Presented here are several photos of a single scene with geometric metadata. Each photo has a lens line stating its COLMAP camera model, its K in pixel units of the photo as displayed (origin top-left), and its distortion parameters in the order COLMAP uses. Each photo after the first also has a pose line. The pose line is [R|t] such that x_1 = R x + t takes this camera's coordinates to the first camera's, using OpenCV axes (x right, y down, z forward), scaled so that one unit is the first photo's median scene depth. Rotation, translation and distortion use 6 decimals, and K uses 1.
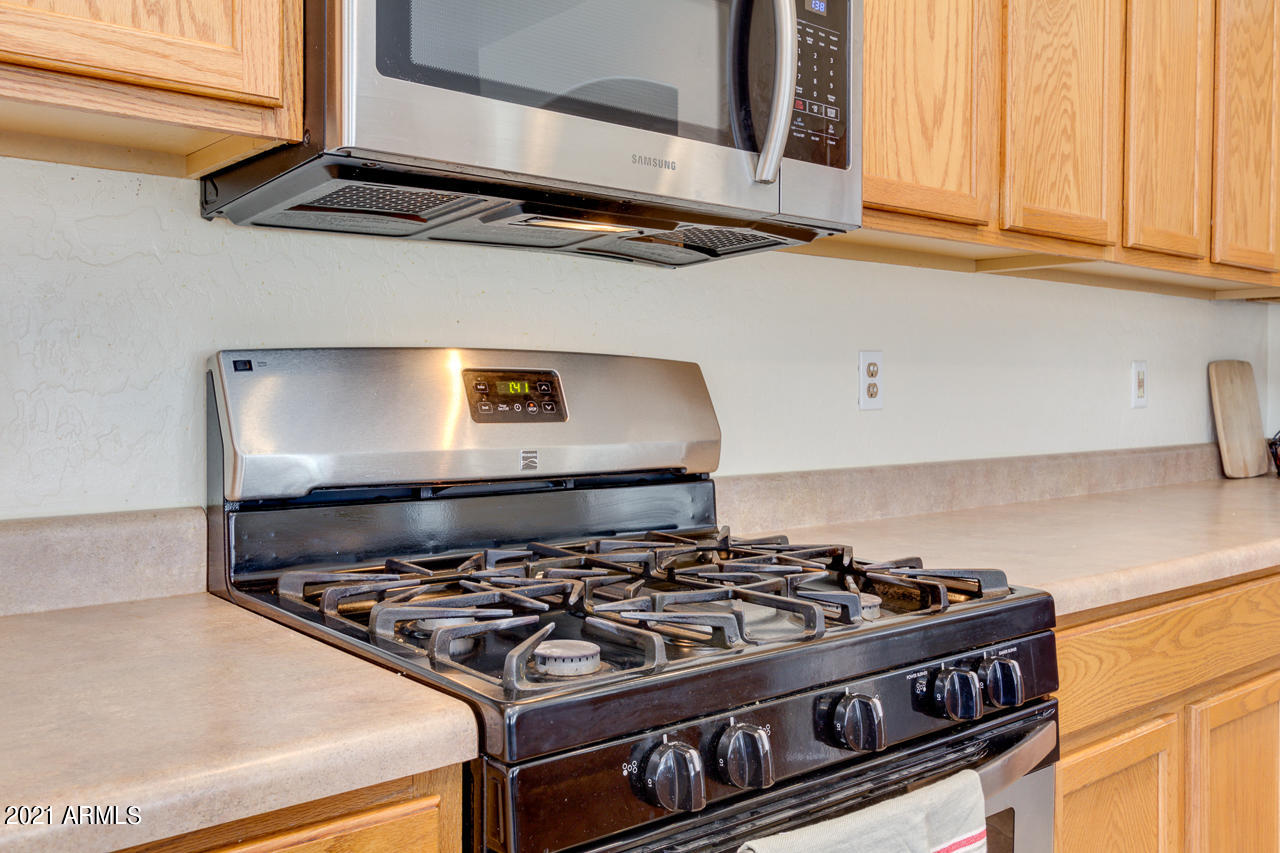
lens RADIAL K [[1106.0, 0, 637.2], [0, 1106.0, 415.3], [0, 0, 1]] dist [0.008025, -0.003258]
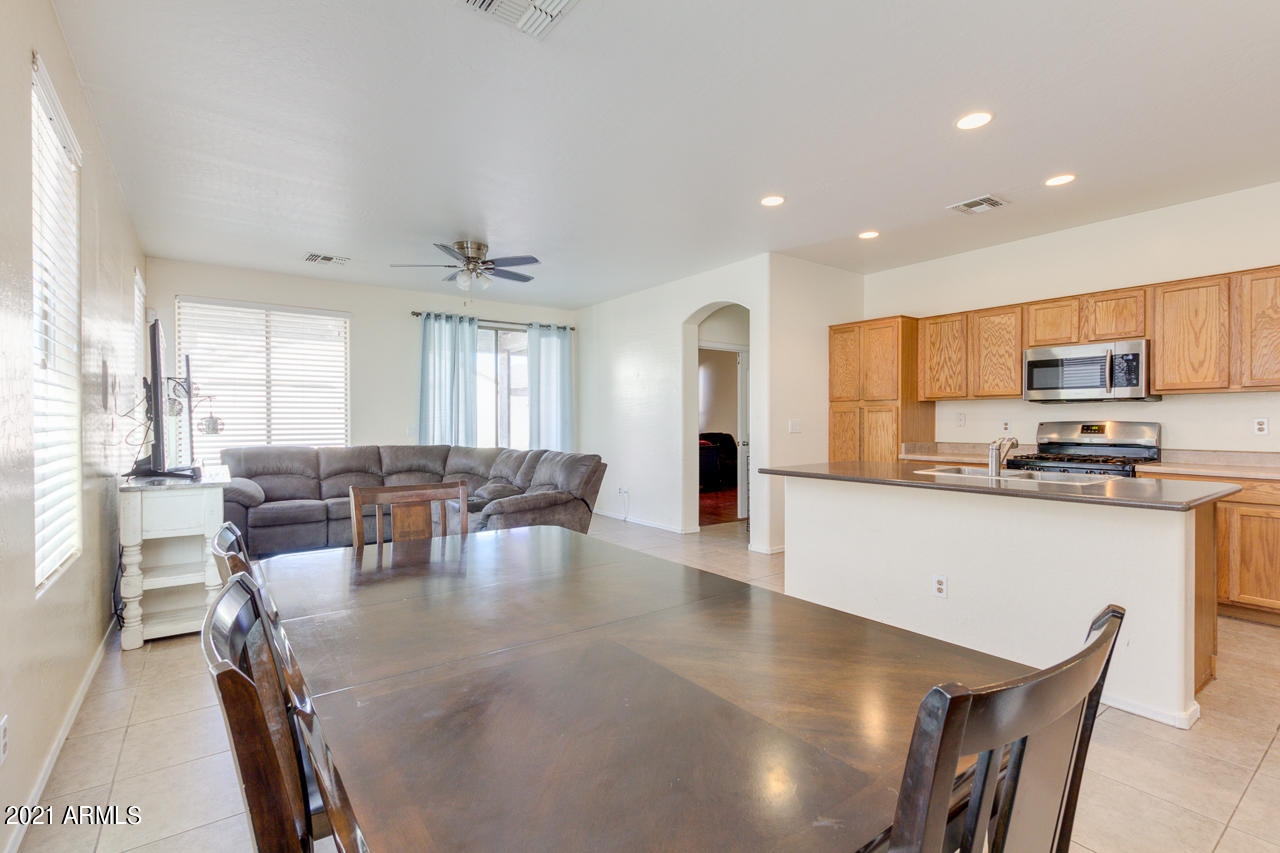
lens RADIAL K [[587.8, 0, 640.0], [0, 587.8, 424.7], [0, 0, 1]] dist [0.014459, -0.004835]
pose [[-0.055916, 0.000995, -0.998435, 3.040199], [-0.023849, 0.999713, 0.002332, 0.006338], [0.998151, 0.023942, -0.055877, -1.156242]]
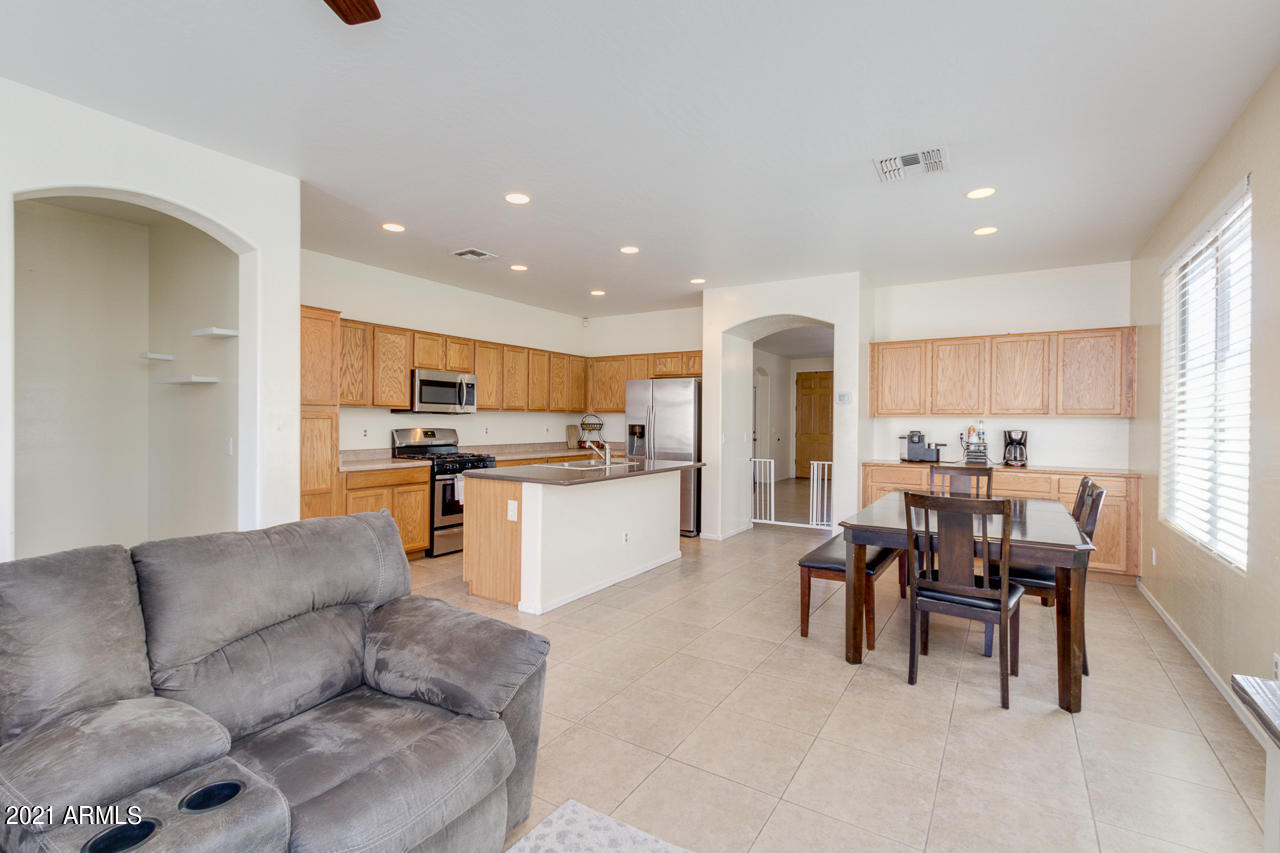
lens RADIAL K [[587.8, 0, 641.9], [0, 587.8, 427.2], [0, 0, 1]] dist [0.014459, -0.004835]
pose [[0.946658, 0.003642, 0.322218, -0.028566], [-0.000445, 0.999950, -0.009995, -0.026612], [-0.322238, 0.009319, 0.946613, -3.305614]]
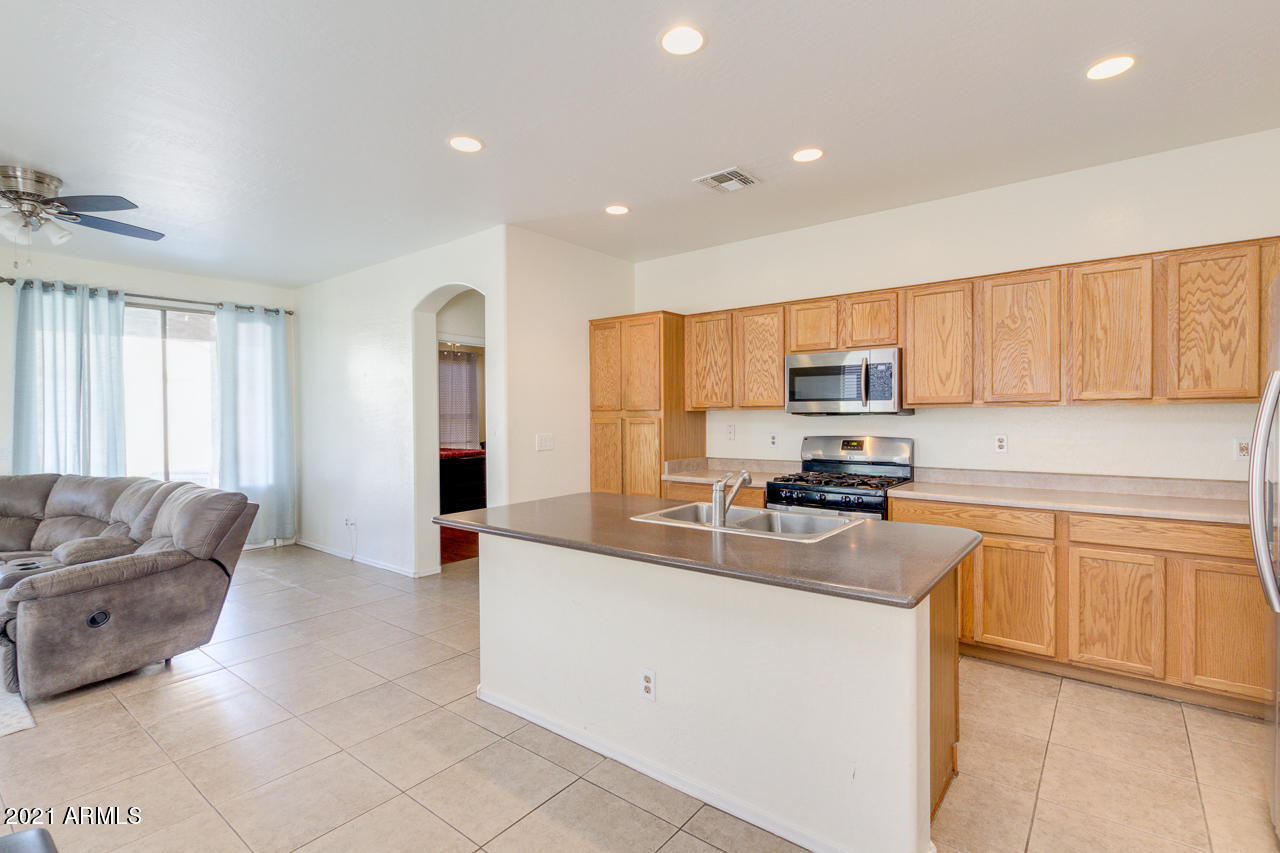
lens RADIAL K [[602.2, 0, 640.5], [0, 602.2, 423.0], [0, 0, 1]] dist [0.002251, -0.000357]
pose [[0.212196, 0.004728, -0.977216, 2.401083], [-0.016304, 0.999866, 0.001297, -0.108740], [0.977091, 0.015658, 0.212244, -0.564230]]
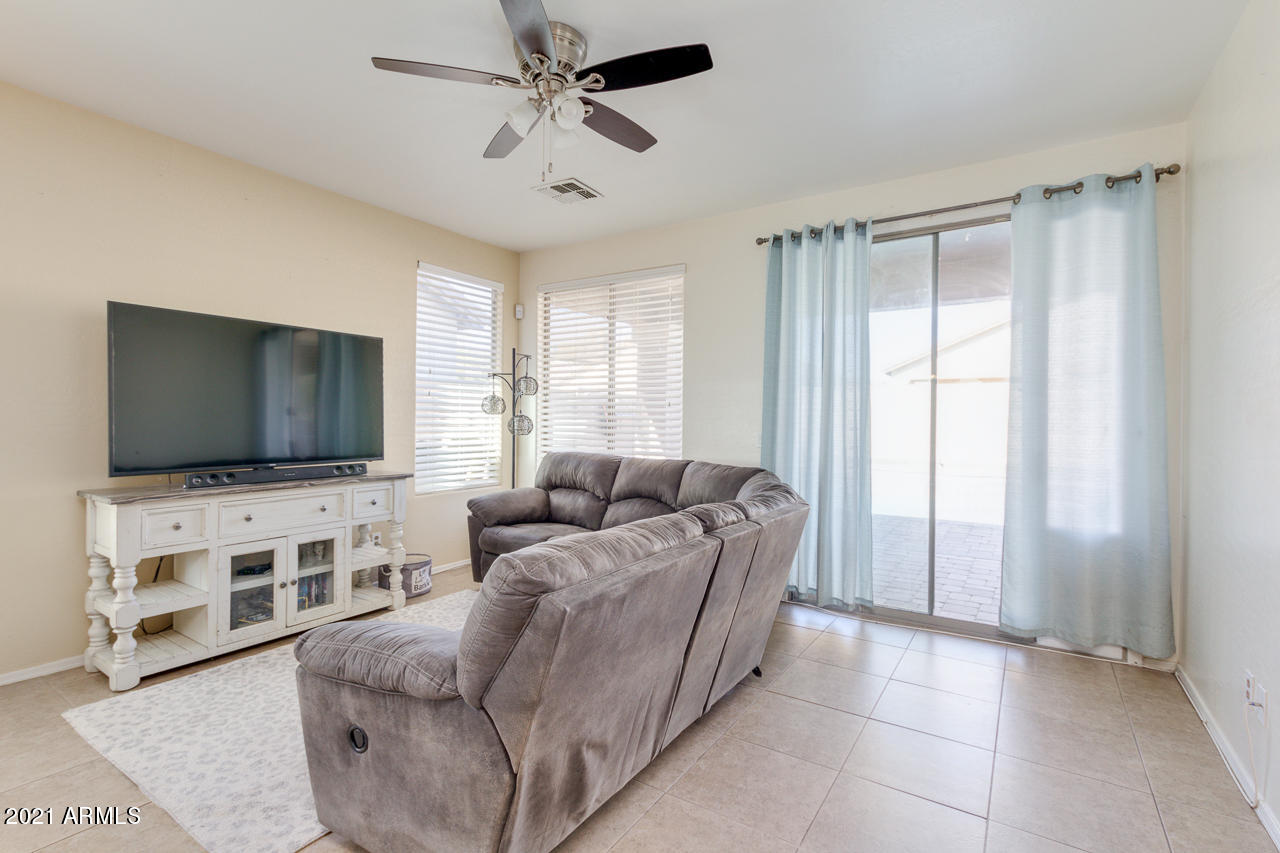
lens RADIAL K [[587.8, 0, 637.7], [0, 587.8, 414.5], [0, 0, 1]] dist [0.014459, -0.004835]
pose [[-0.956444, -0.013710, -0.291595, -0.057815], [-0.019981, 0.999628, 0.018539, -0.047875], [0.291232, 0.023558, -0.956362, -0.730416]]
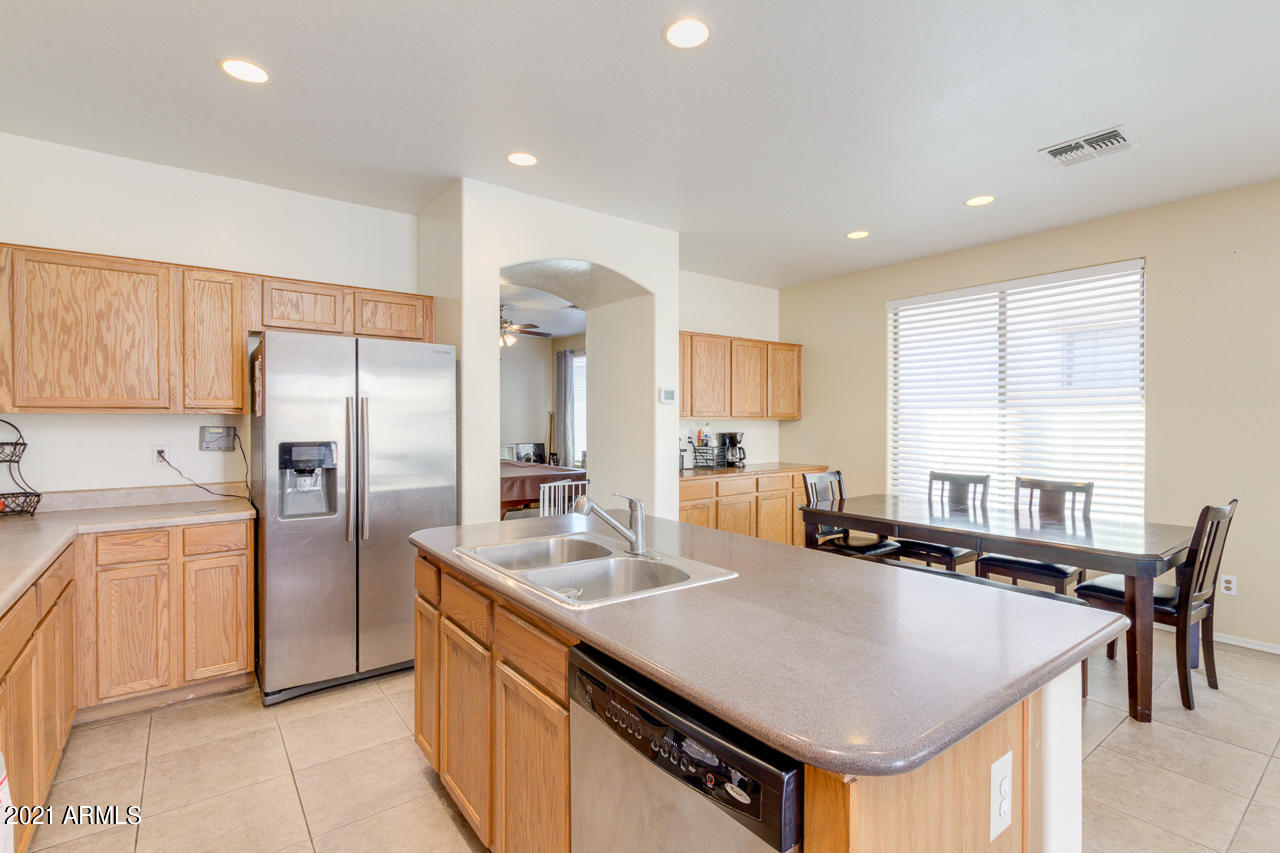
lens RADIAL K [[587.8, 0, 643.0], [0, 587.8, 432.3], [0, 0, 1]] dist [0.014459, -0.004835]
pose [[0.041441, -0.022162, 0.998895, -0.446351], [0.023788, 0.999492, 0.021188, -0.139763], [-0.998858, 0.022883, 0.041947, -0.092457]]
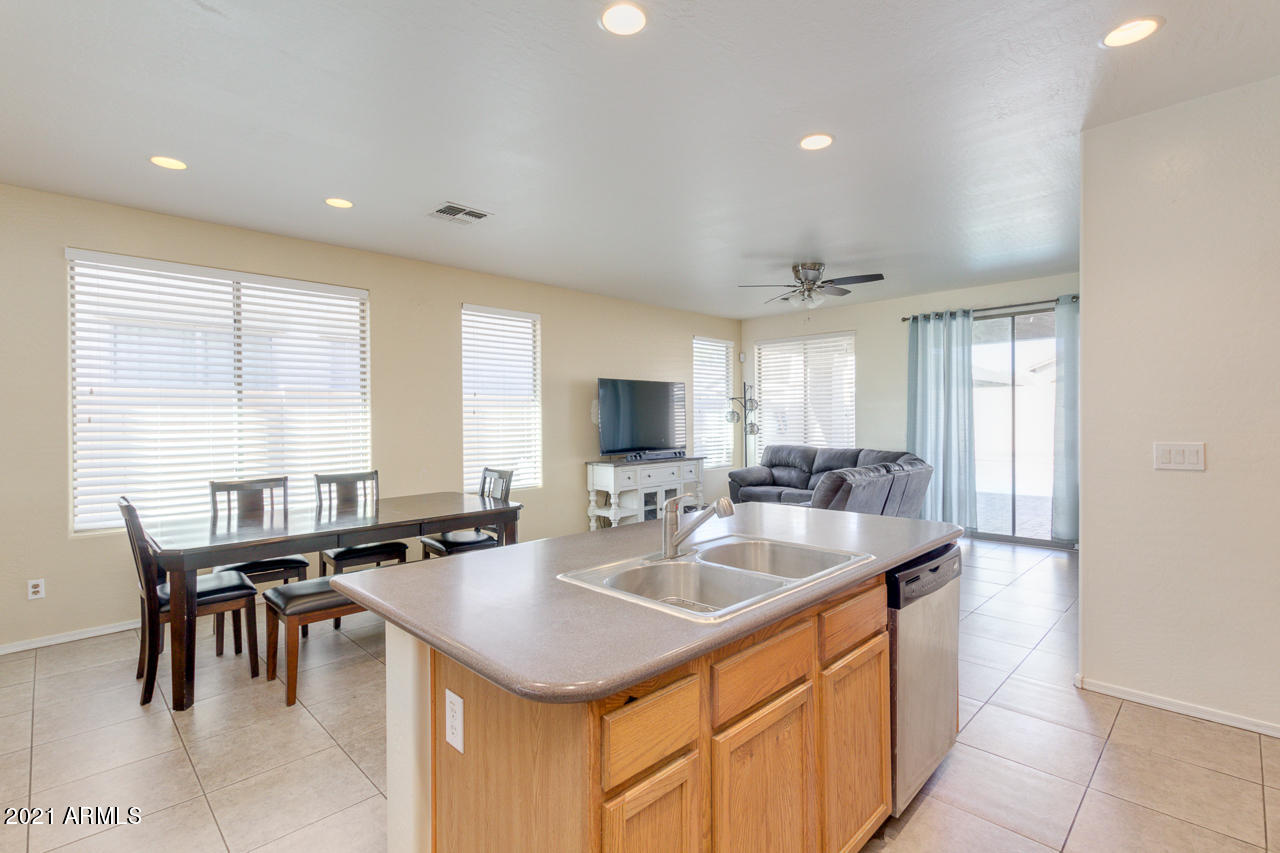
lens RADIAL K [[602.2, 0, 634.7], [0, 602.2, 419.0], [0, 0, 1]] dist [0.002251, -0.000357]
pose [[-0.996045, 0.007332, -0.088543, 1.123491], [0.004611, 0.999512, 0.030889, -0.180119], [0.088727, 0.030358, -0.995593, 1.312775]]
